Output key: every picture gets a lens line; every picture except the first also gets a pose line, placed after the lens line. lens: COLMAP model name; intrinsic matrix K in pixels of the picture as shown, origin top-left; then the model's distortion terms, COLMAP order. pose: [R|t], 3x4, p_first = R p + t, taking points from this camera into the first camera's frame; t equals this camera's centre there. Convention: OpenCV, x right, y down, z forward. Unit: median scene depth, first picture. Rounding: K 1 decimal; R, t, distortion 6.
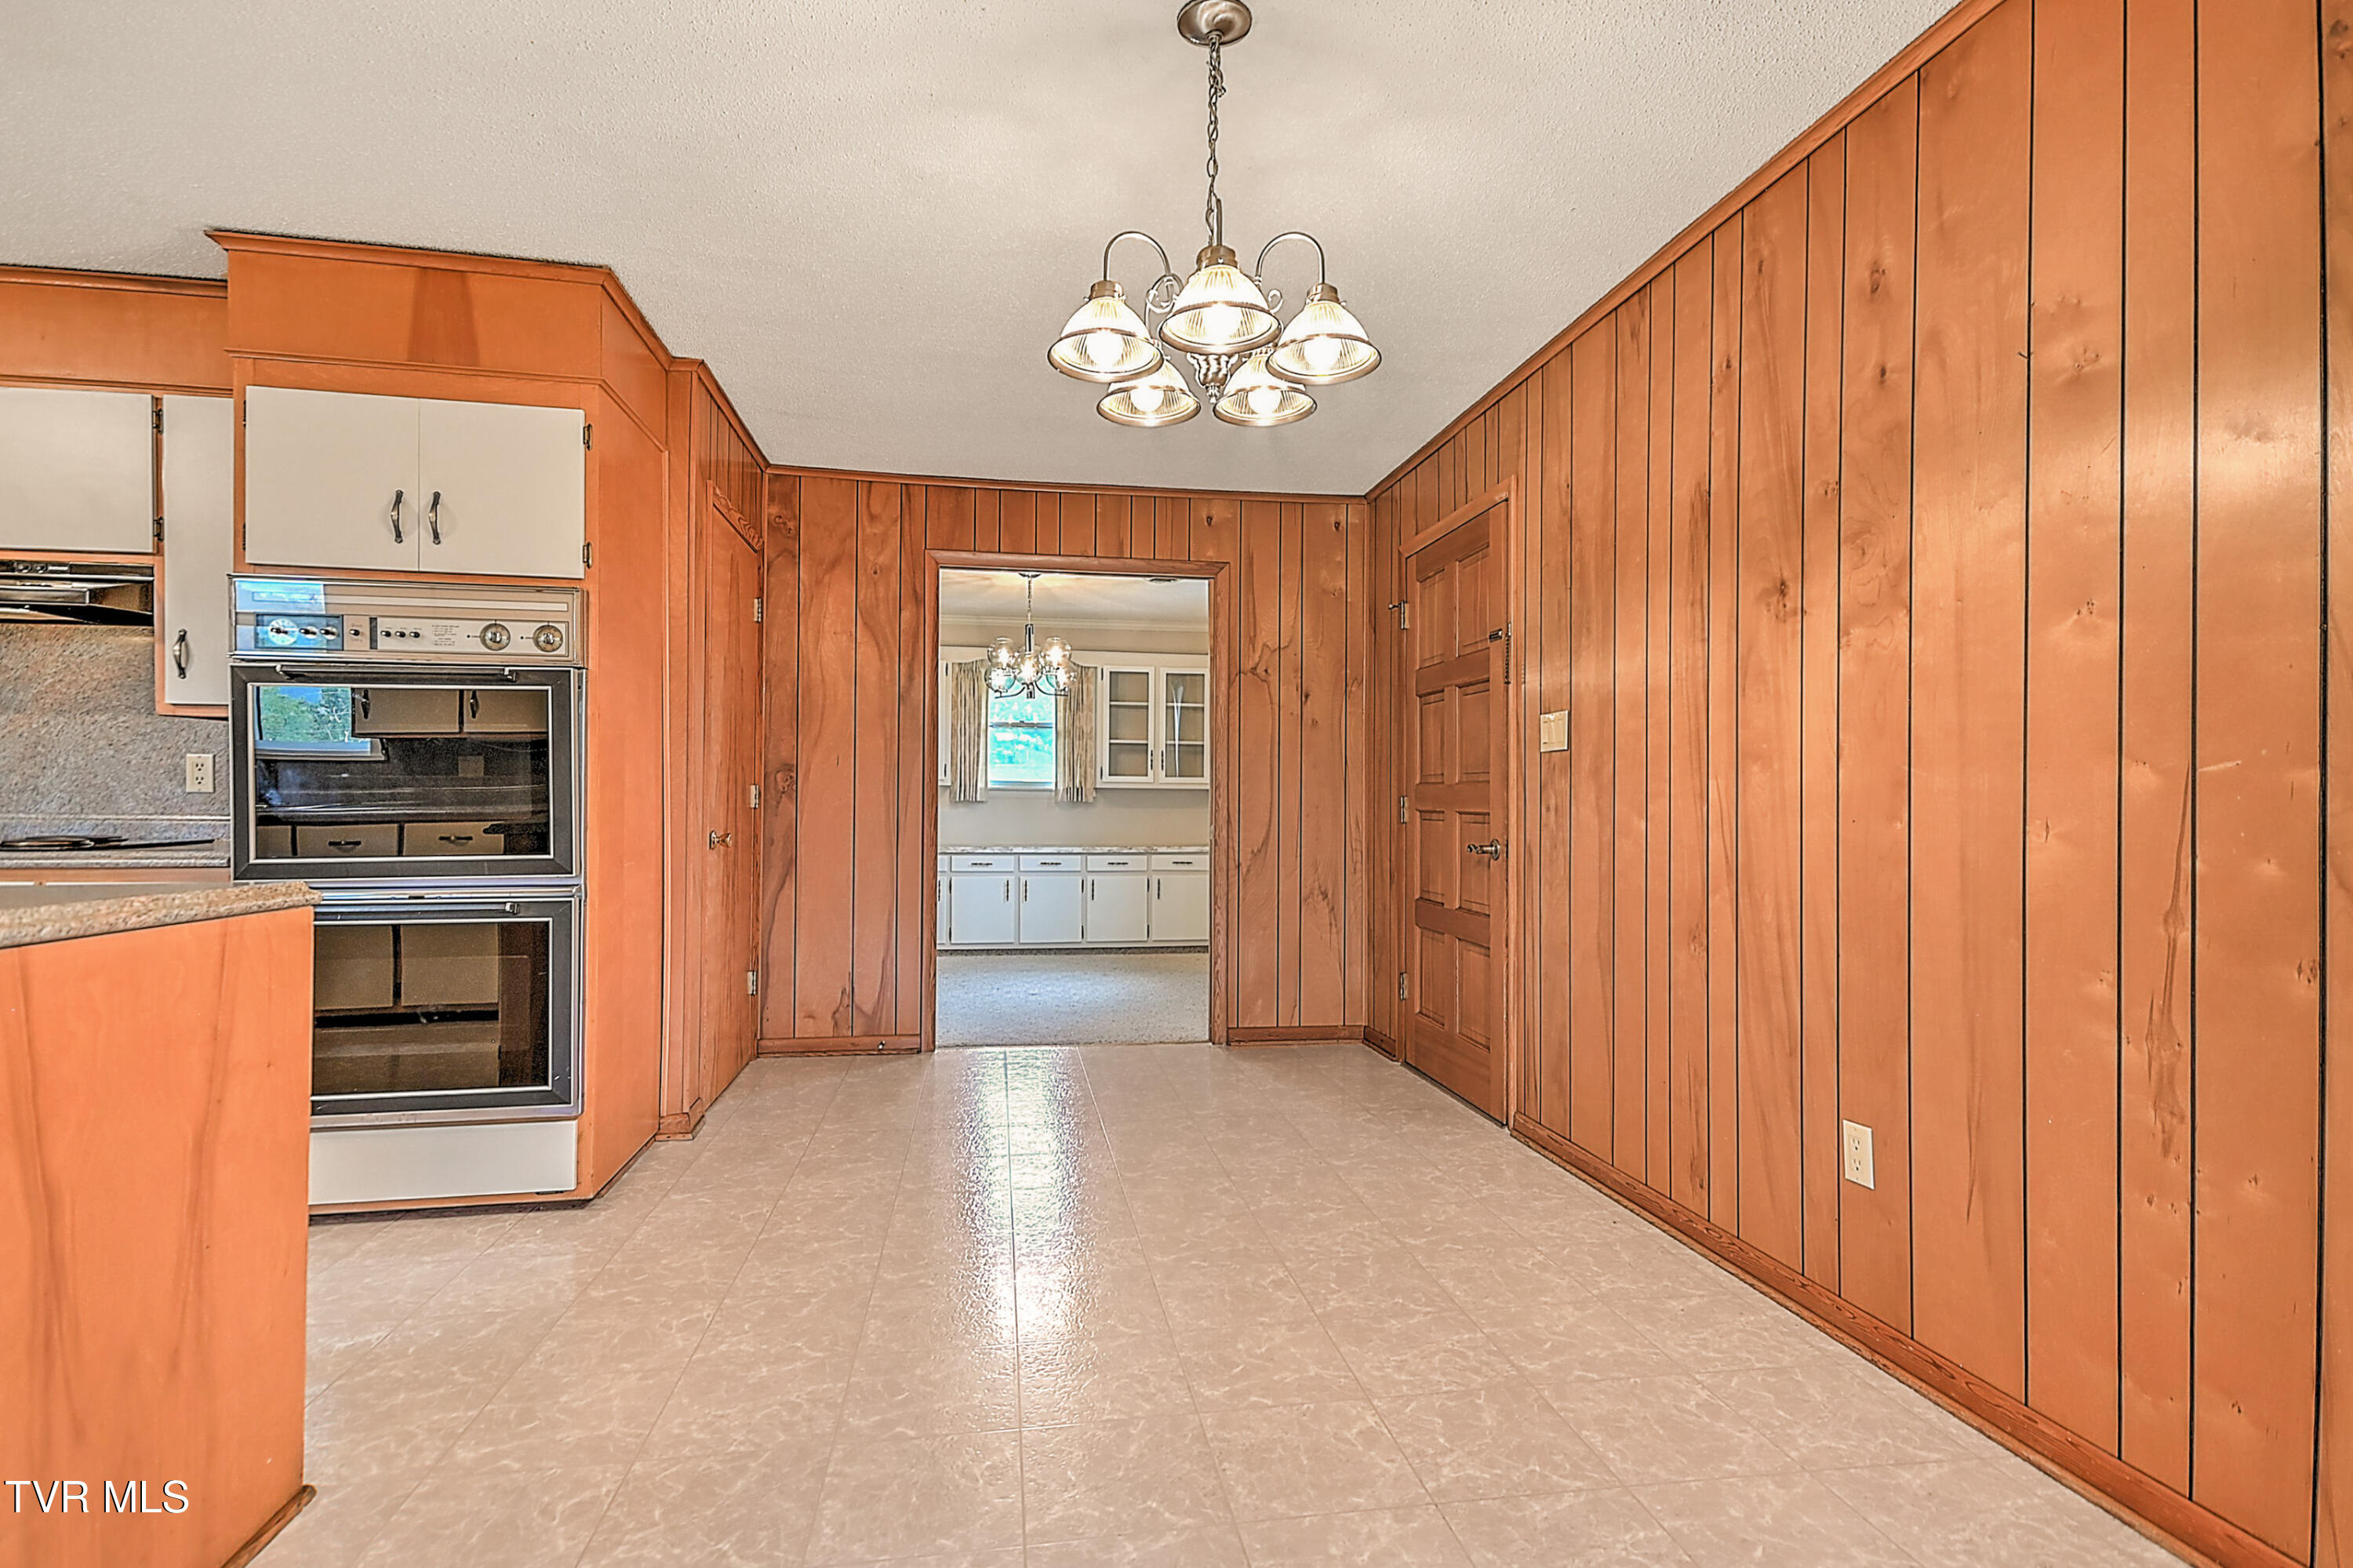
lens RADIAL K [[1142.4, 0, 1177.1], [0, 1142.4, 795.1], [0, 0, 1]] dist [0.030232, 0.000086]
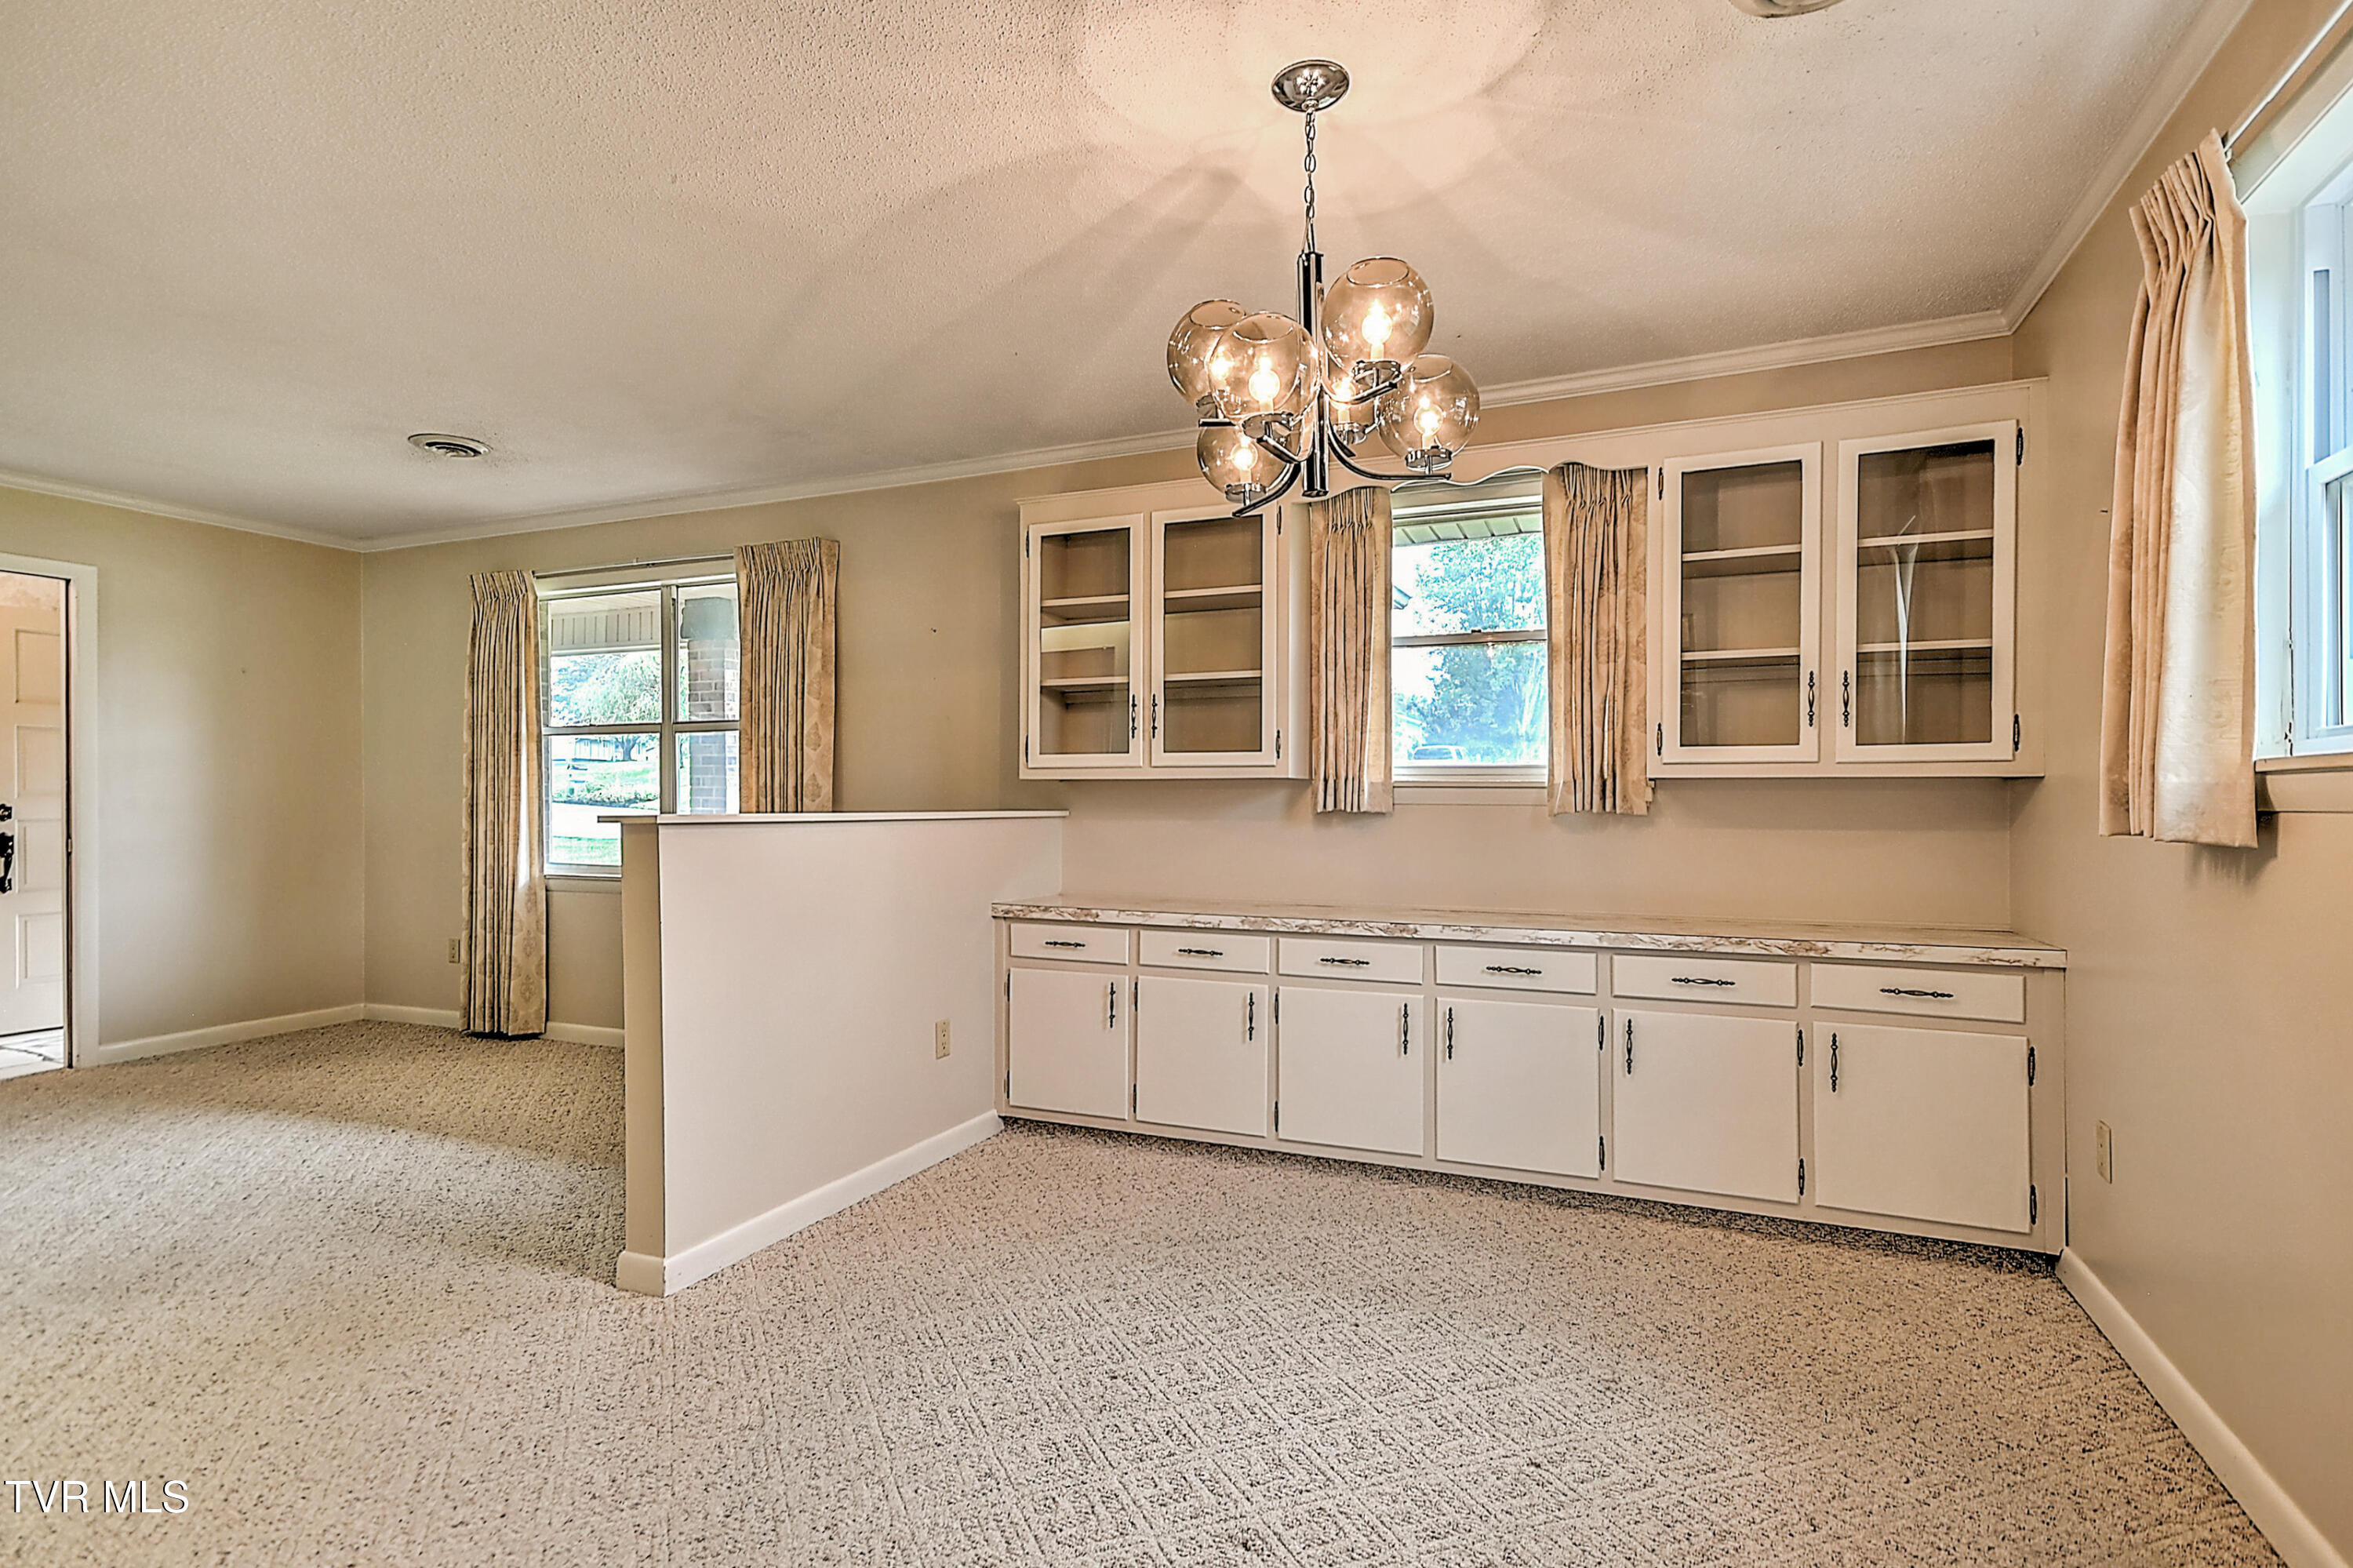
lens RADIAL K [[1142.4, 0, 1170.4], [0, 1142.4, 797.4], [0, 0, 1]] dist [0.030232, 0.000086]
pose [[0.830689, -0.010766, -0.556632, 0.012721], [0.009729, 0.999941, -0.004820, 0.000671], [0.556651, -0.001411, 0.830745, 0.590870]]
